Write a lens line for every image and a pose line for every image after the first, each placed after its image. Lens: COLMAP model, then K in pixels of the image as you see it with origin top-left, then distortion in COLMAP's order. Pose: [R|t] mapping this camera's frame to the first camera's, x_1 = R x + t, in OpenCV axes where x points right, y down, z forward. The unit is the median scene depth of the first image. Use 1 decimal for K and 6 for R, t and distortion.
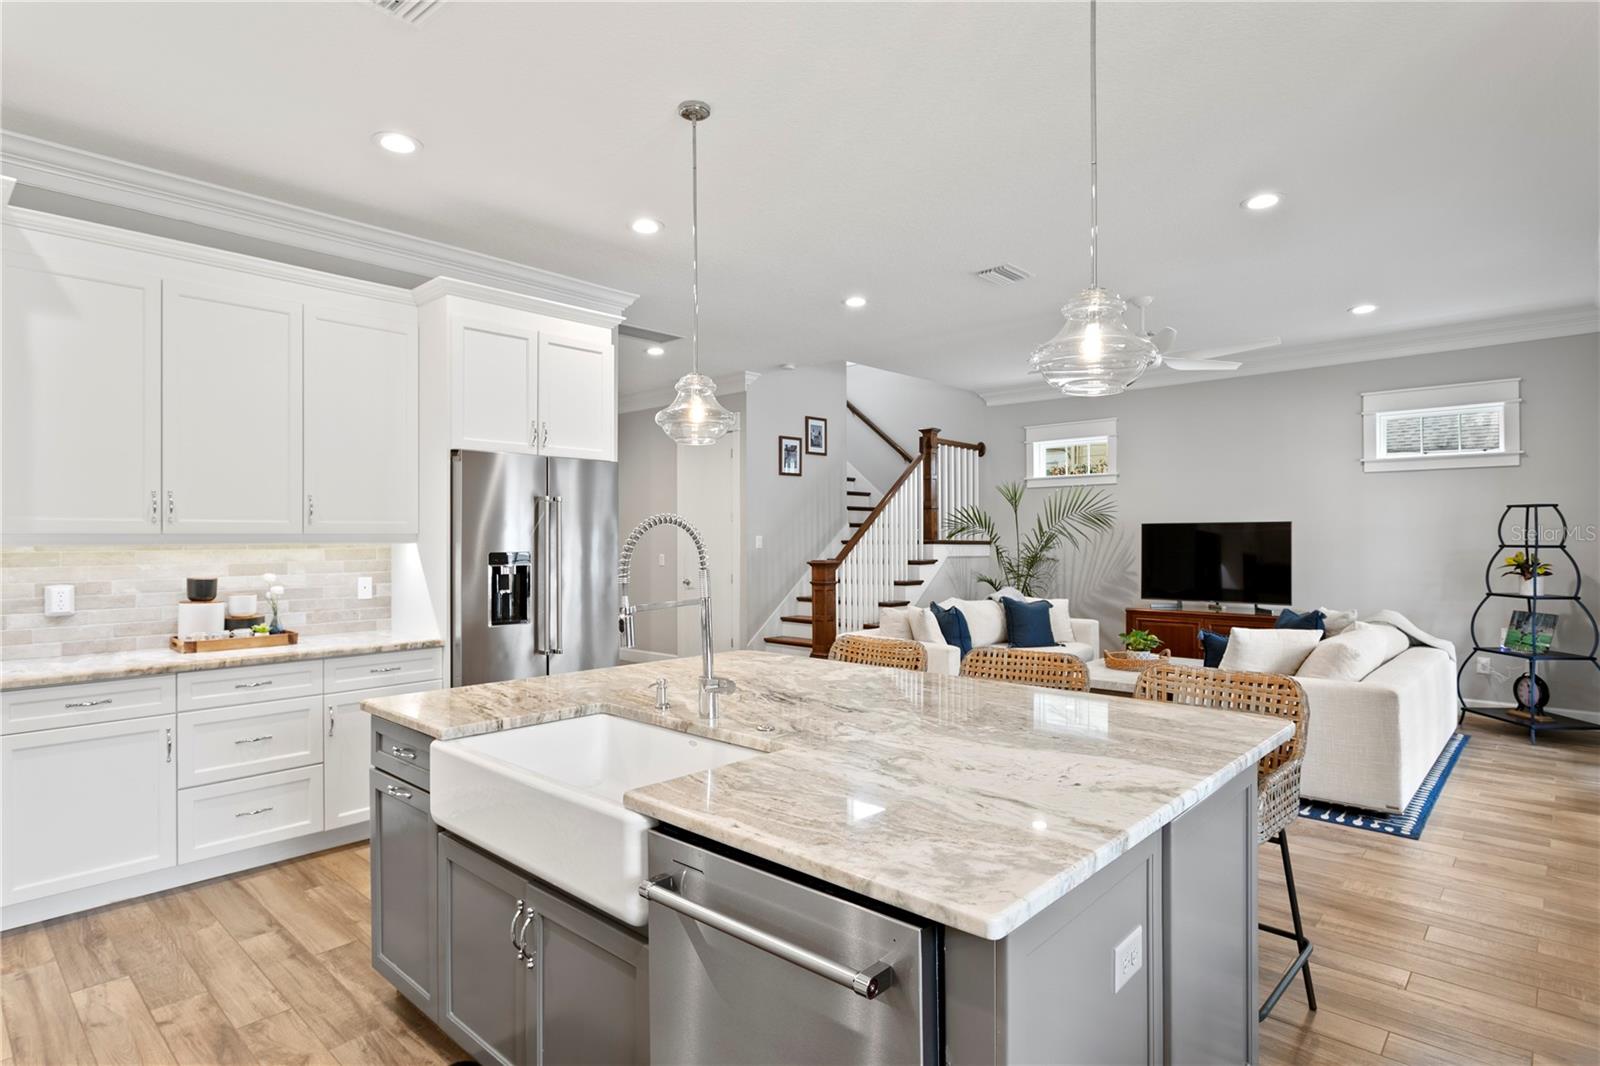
lens RADIAL K [[860.7, 0, 801.8], [0, 860.7, 534.7], [0, 0, 1]] dist [-0.005947, 0.000136]
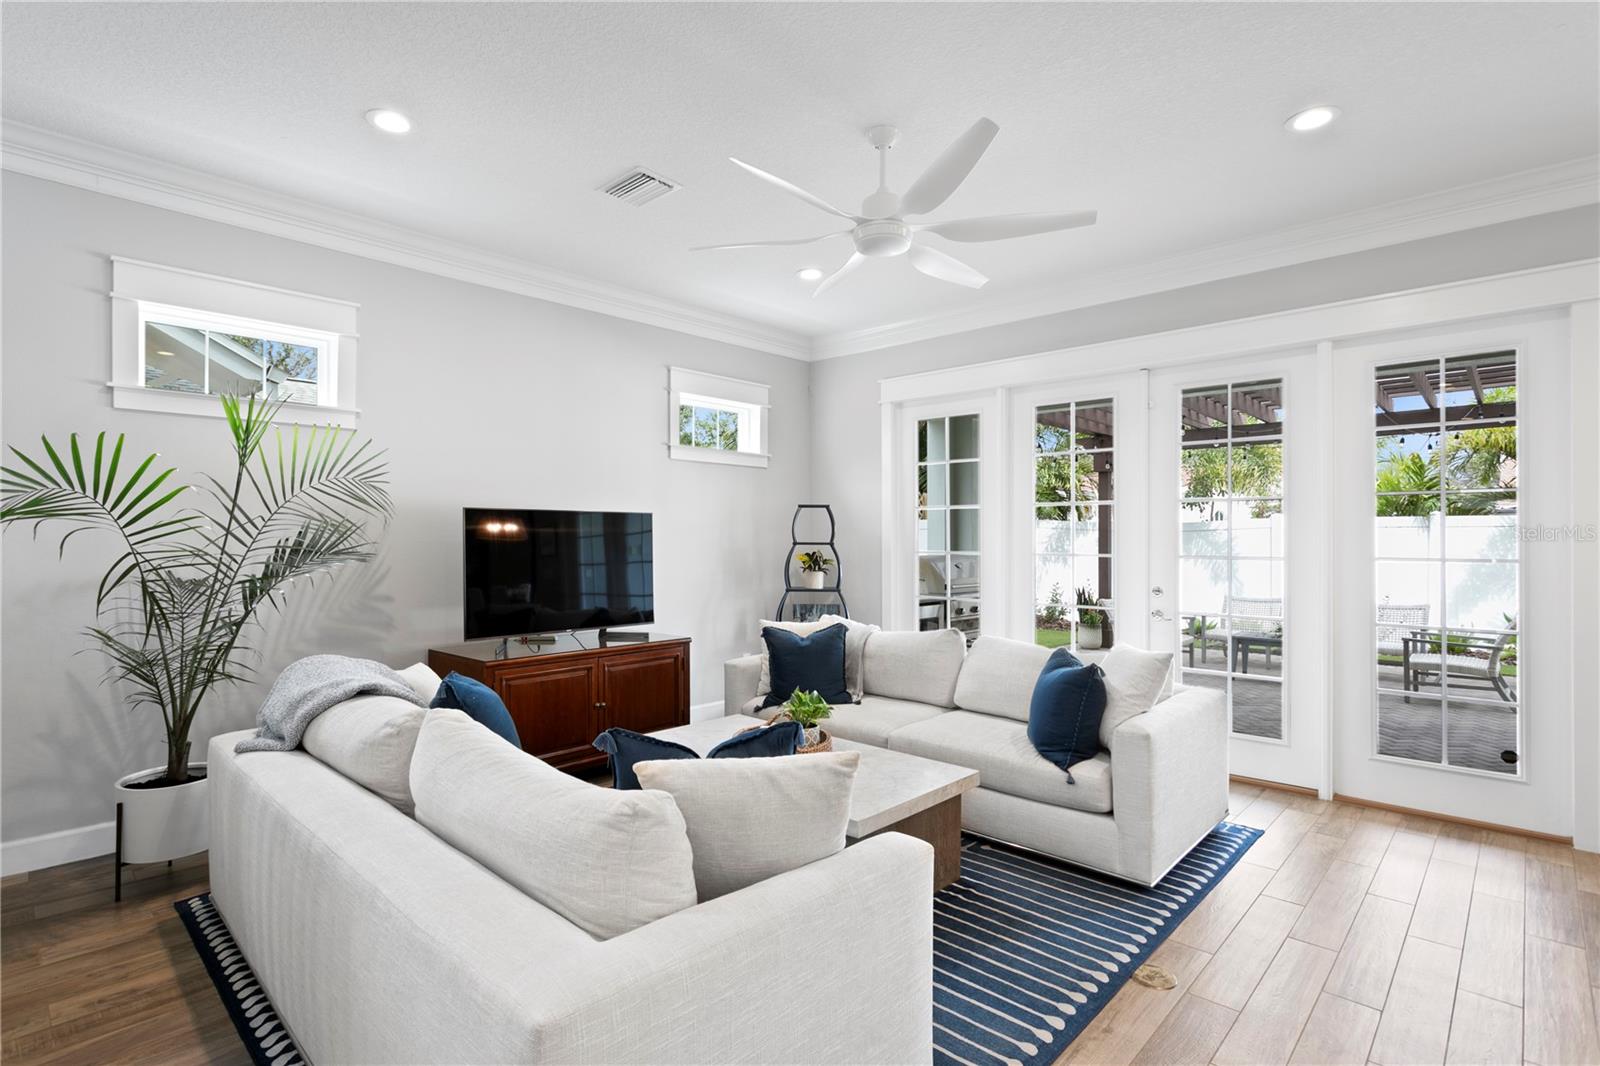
lens RADIAL K [[776.0, 0, 794.4], [0, 776.0, 533.9], [0, 0, 1]] dist [-0.008256, 0.002467]
pose [[0.017254, 0.005198, 0.999838, -0.098306], [-0.008694, 0.999949, -0.005048, 0.004600], [-0.999813, -0.008605, 0.017298, 0.709682]]
